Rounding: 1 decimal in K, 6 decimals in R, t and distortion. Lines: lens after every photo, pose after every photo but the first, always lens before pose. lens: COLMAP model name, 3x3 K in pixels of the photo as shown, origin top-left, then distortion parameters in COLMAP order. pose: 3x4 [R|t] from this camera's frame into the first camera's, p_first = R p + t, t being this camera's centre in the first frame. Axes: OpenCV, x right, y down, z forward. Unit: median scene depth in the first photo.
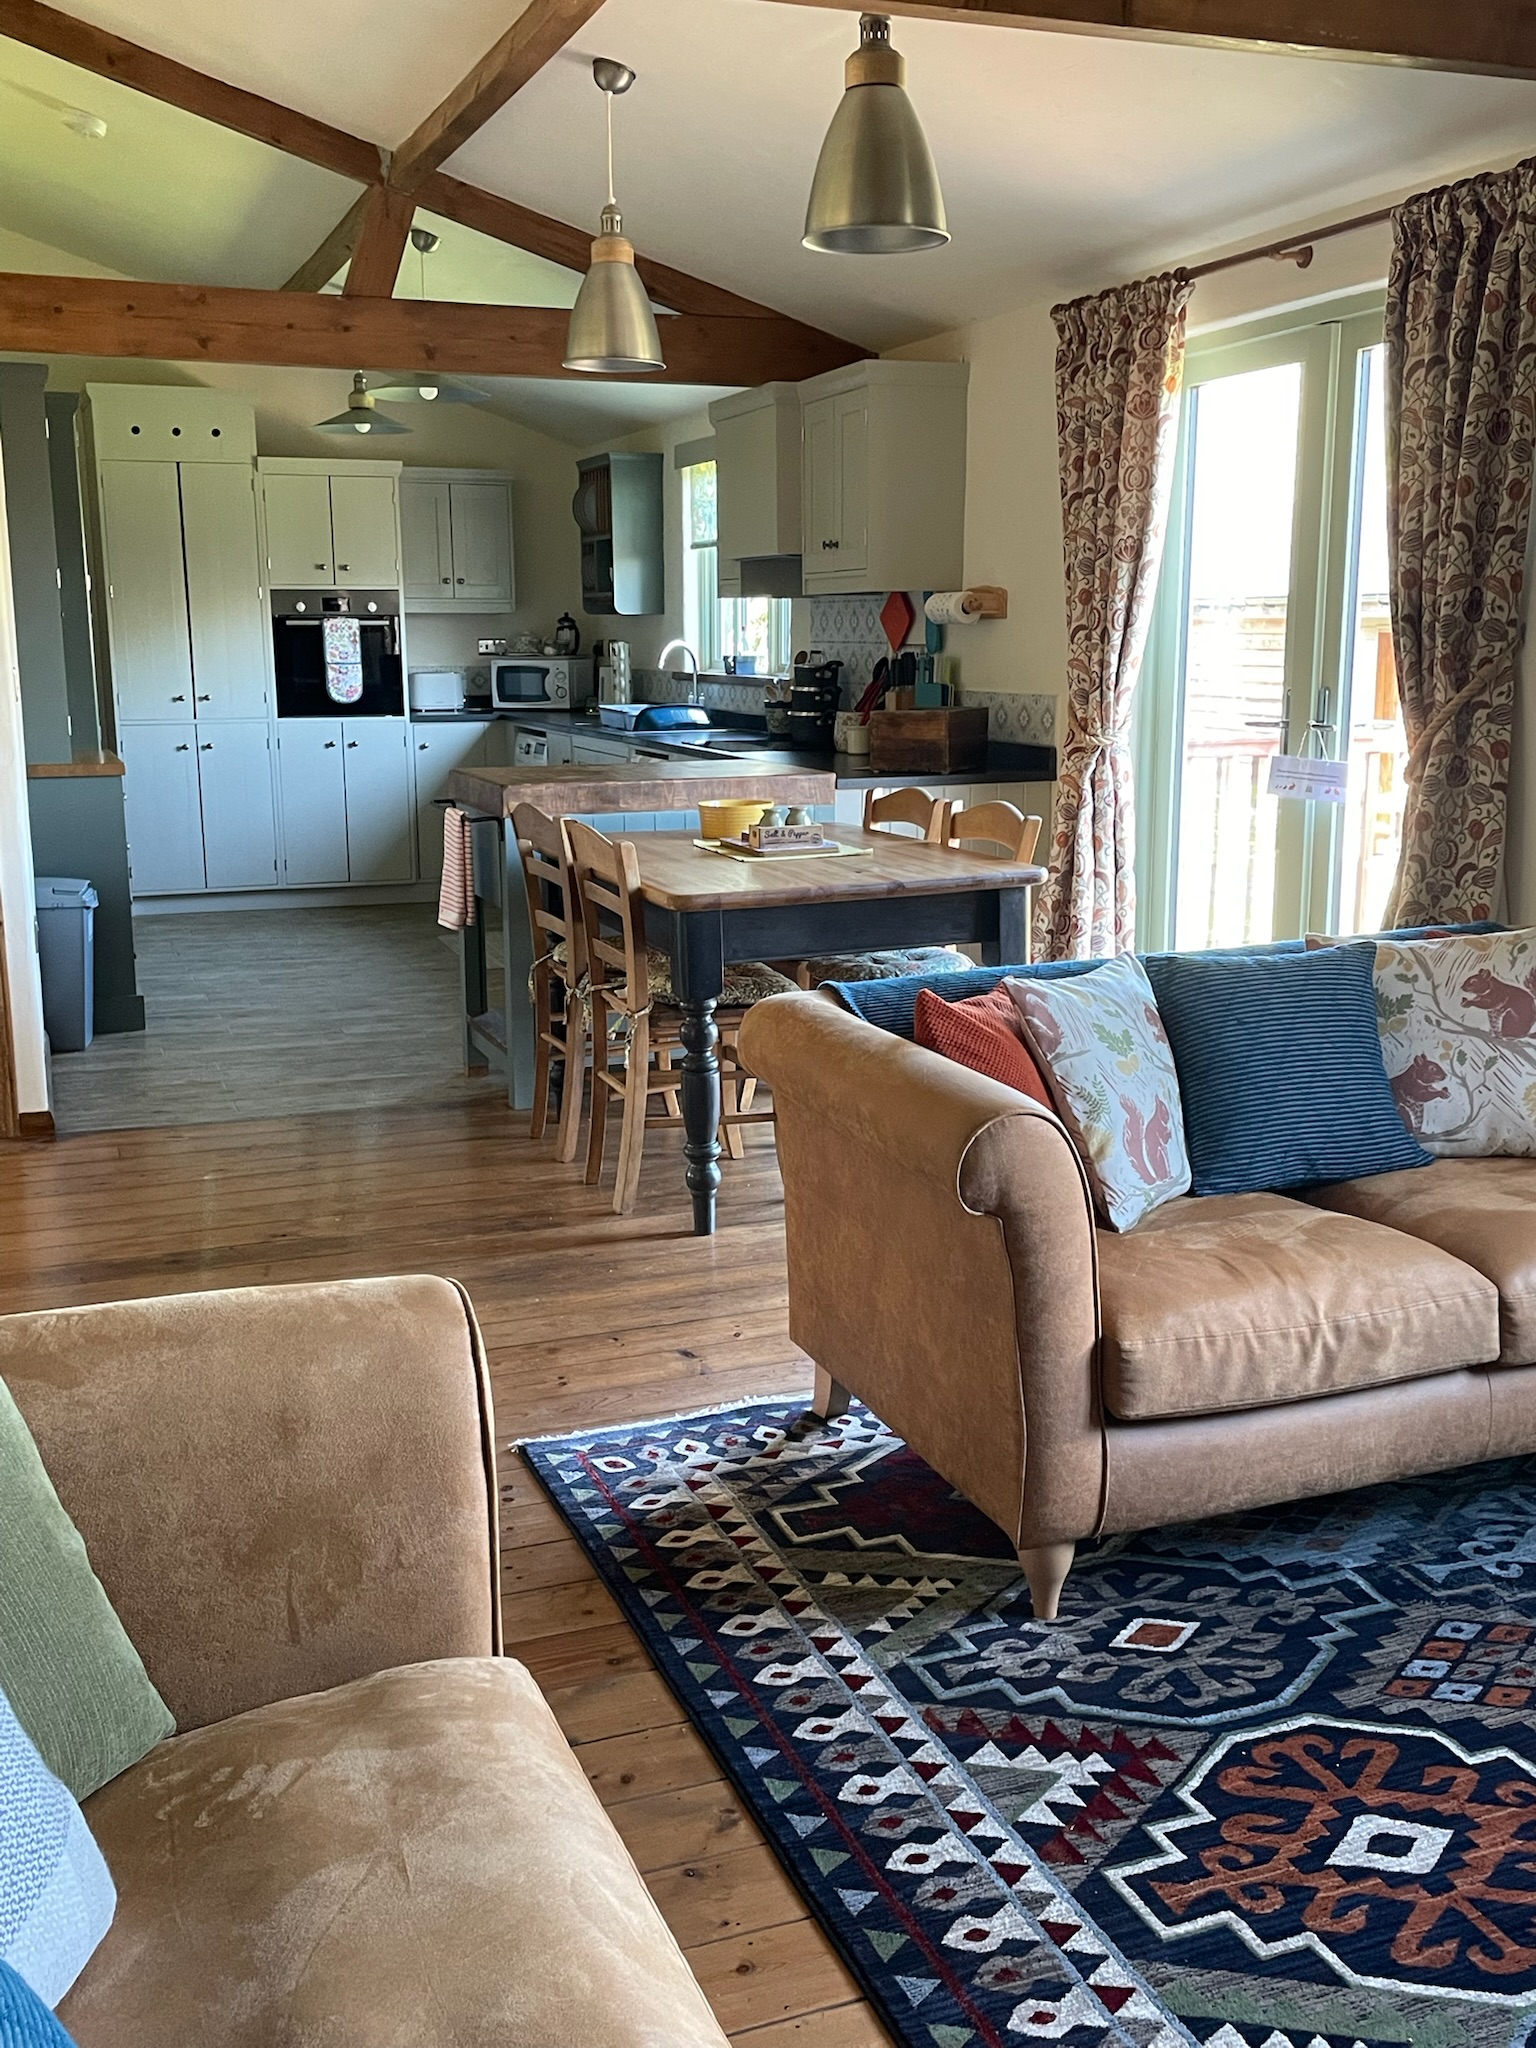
lens RADIAL K [[1949.9, 0, 777.3], [0, 1949.9, 1019.5], [0, 0, 1]] dist [0.116621, 0.002127]
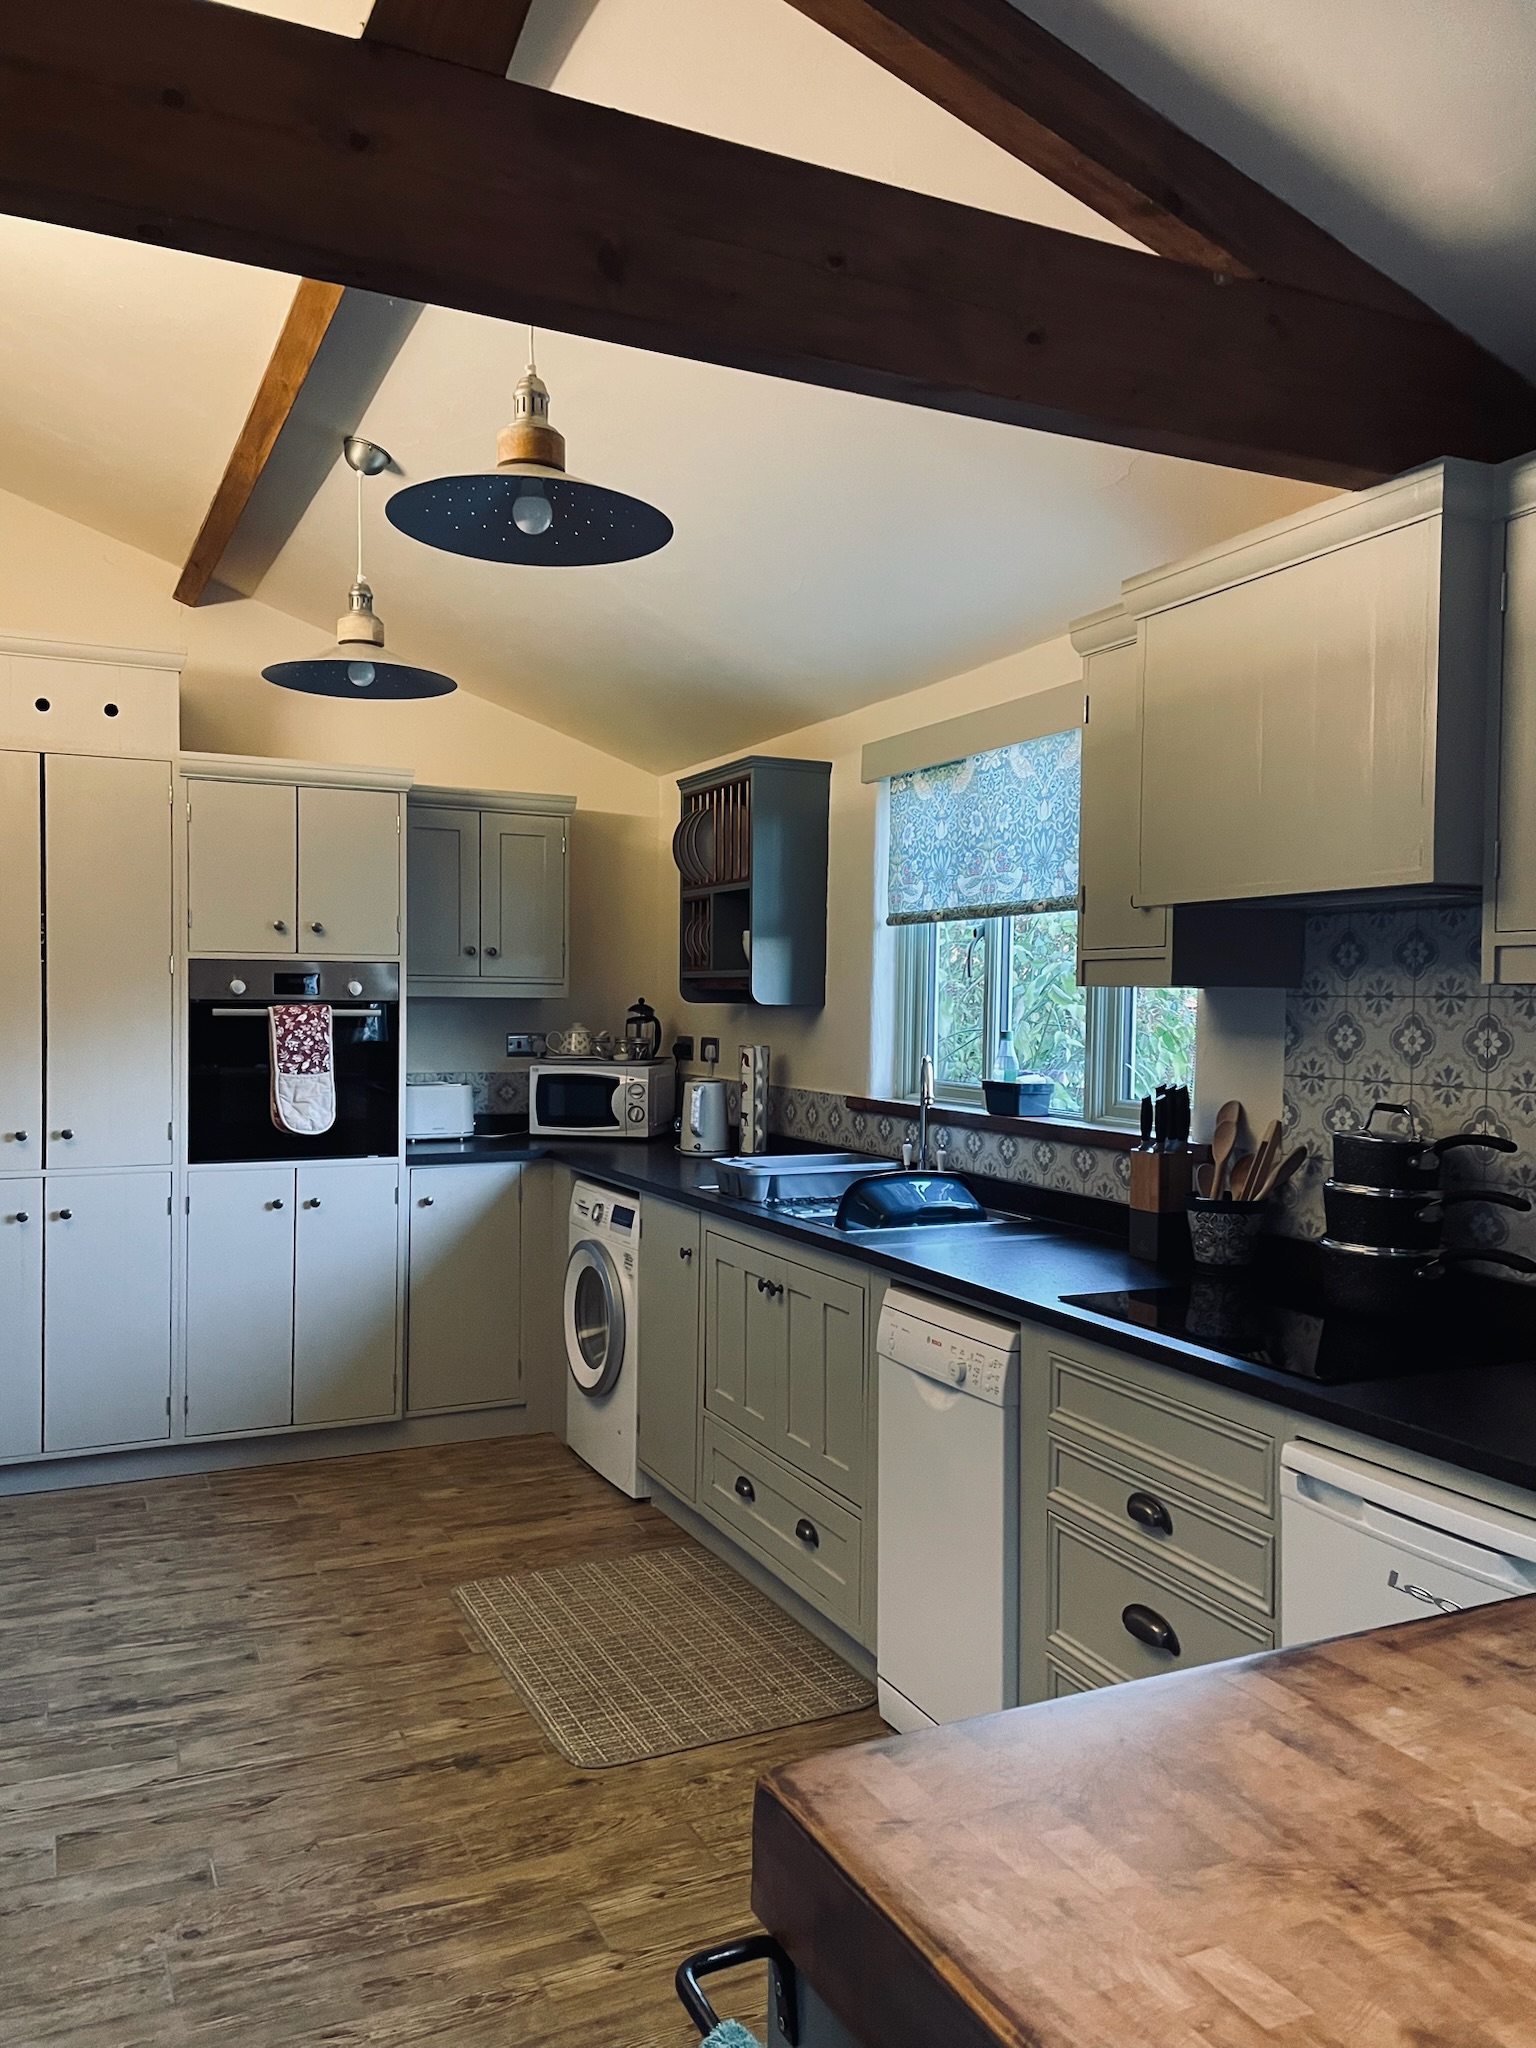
lens RADIAL K [[1545.4, 0, 774.1], [0, 1545.4, 1031.7], [0, 0, 1]] dist [0.096599, -0.127858]
pose [[0.997330, 0.017457, 0.070907, -0.105726], [-0.004519, 0.983898, -0.178676, -0.105226], [-0.072885, 0.177879, 0.981350, 0.493095]]
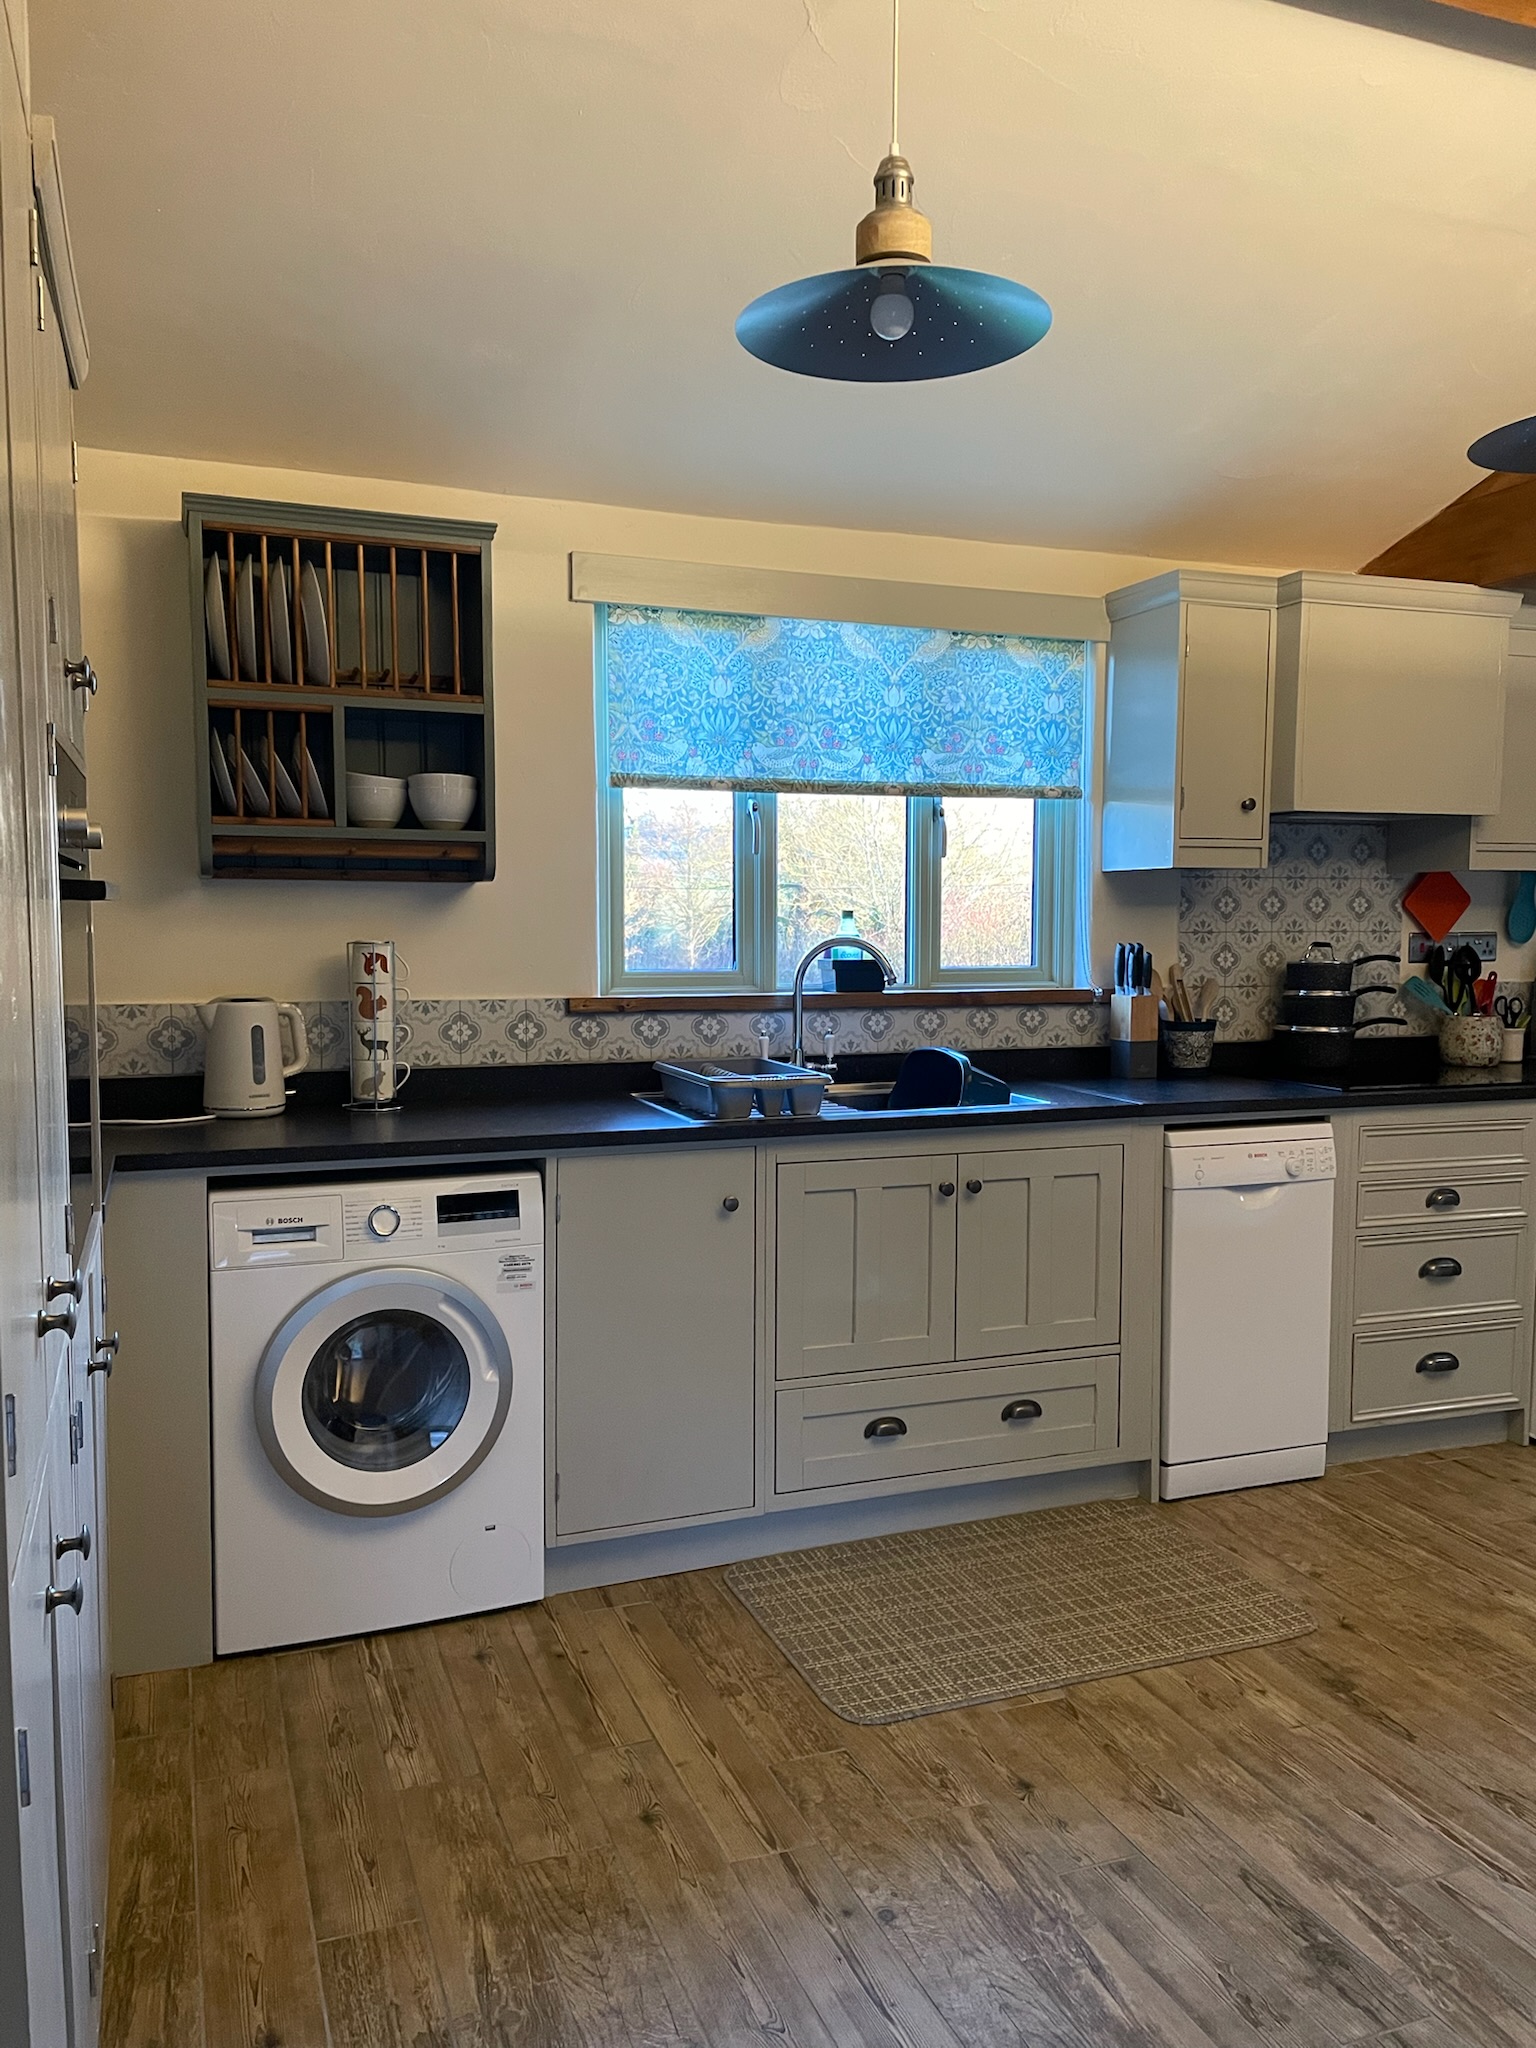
lens RADIAL K [[1545.4, 0, 774.1], [0, 1545.4, 1031.7], [0, 0, 1]] dist [0.096599, -0.127858]
pose [[-0.004668, -0.069800, 0.997550, -0.415017], [0.196729, 0.978002, 0.069353, -0.175897], [-0.980447, 0.196571, 0.009166, 0.892425]]
